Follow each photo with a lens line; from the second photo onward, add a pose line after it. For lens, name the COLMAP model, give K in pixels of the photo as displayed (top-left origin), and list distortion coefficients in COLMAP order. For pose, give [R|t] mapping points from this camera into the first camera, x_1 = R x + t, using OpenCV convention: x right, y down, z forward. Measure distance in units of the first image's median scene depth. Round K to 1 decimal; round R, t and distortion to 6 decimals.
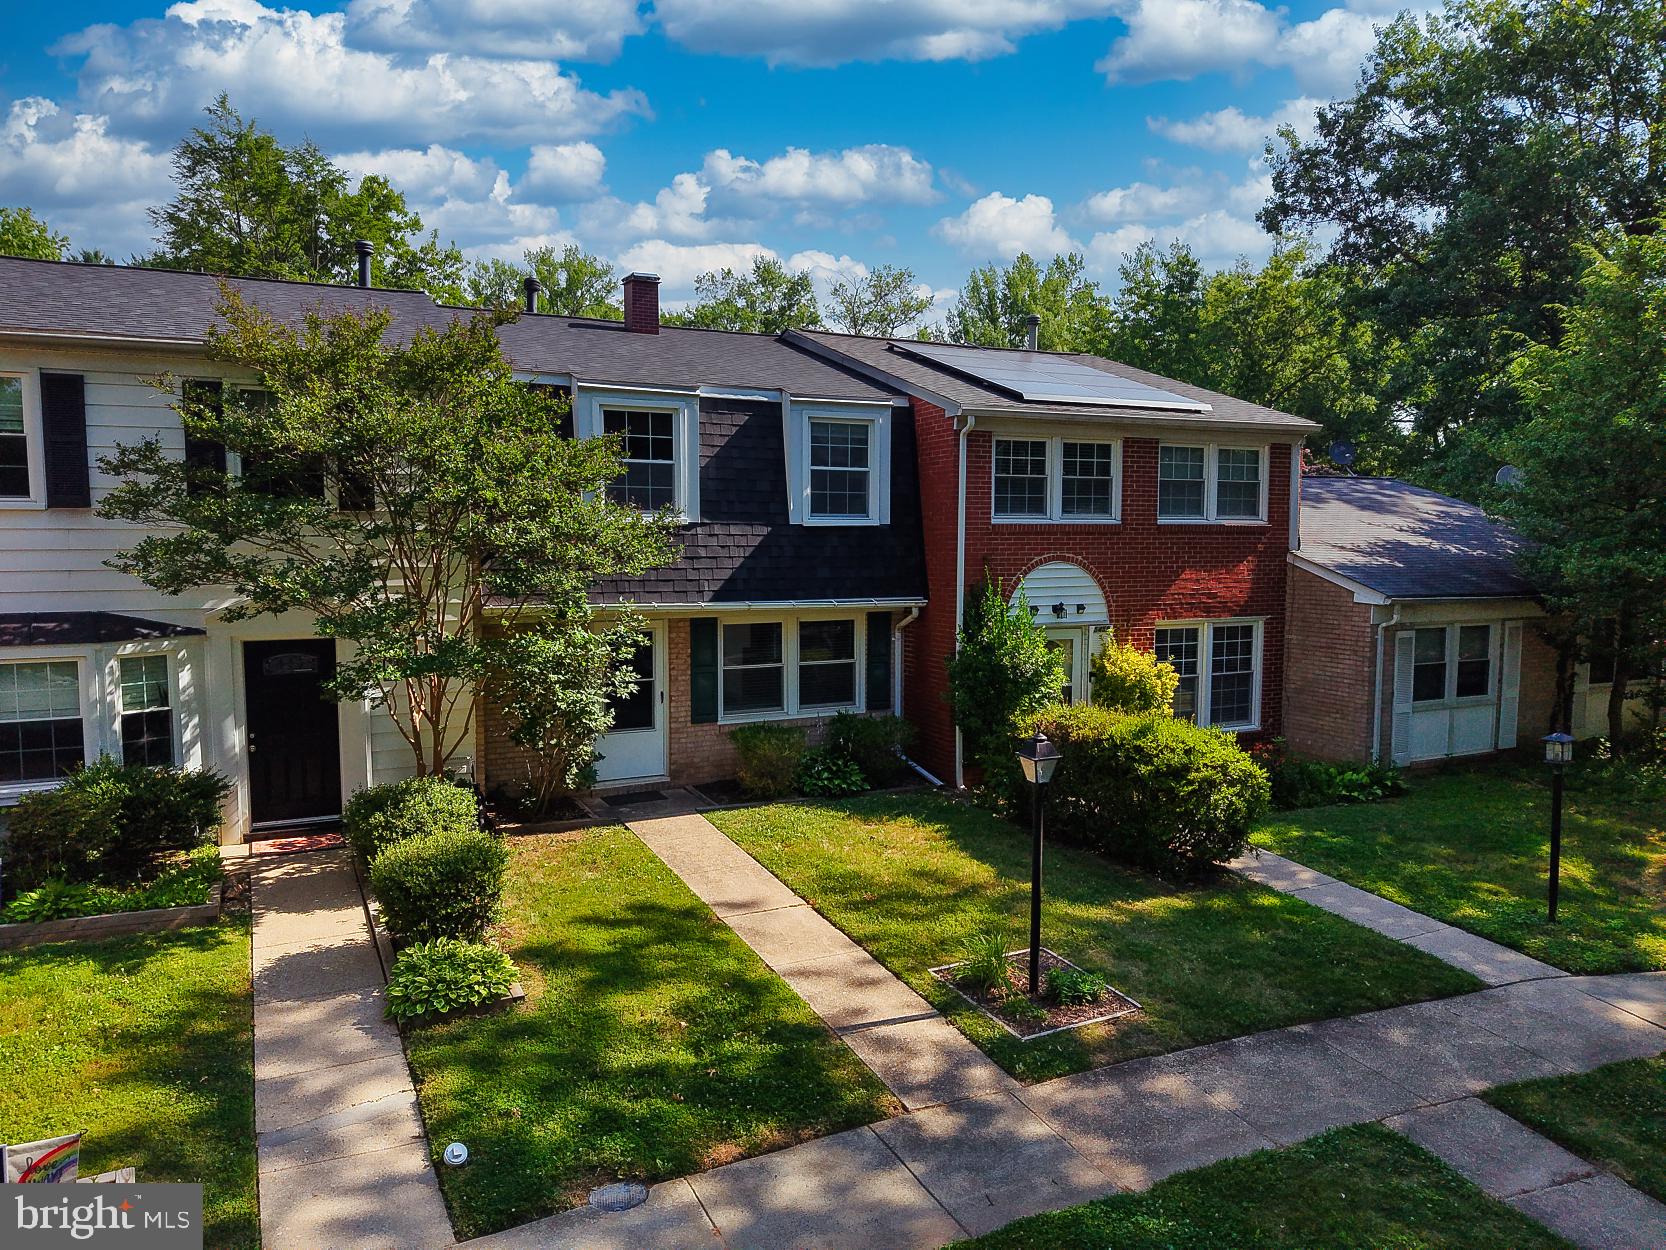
lens RADIAL K [[1108.4, 0, 833.0], [0, 1108.4, 625.0], [0, 0, 1]] dist [0.099804, -0.118282]
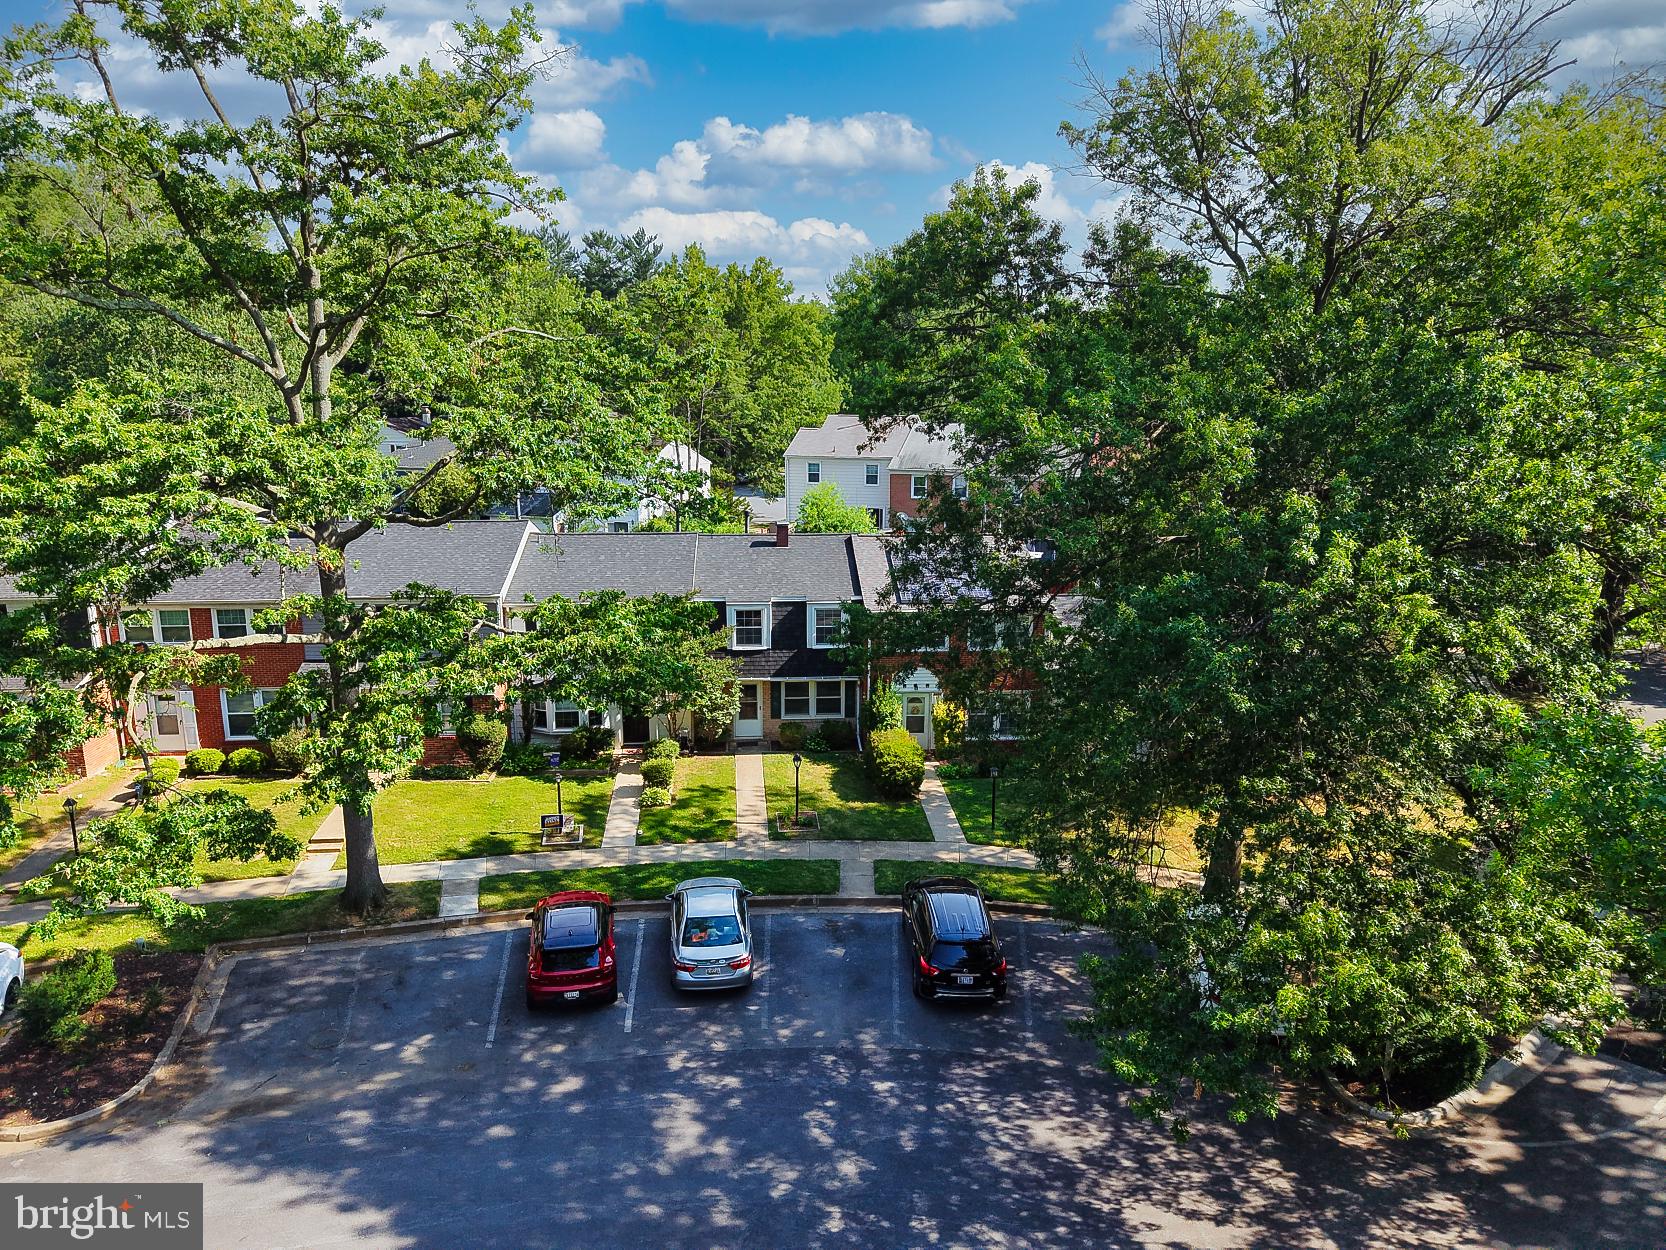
lens RADIAL K [[1108.4, 0, 833.0], [0, 1108.4, 625.0], [0, 0, 1]] dist [0.099804, -0.118282]
pose [[0.908244, 0.093596, -0.407839, 1.165743], [-0.029123, 0.986439, 0.161526, -0.615491], [0.417427, -0.134827, 0.898653, -1.425915]]
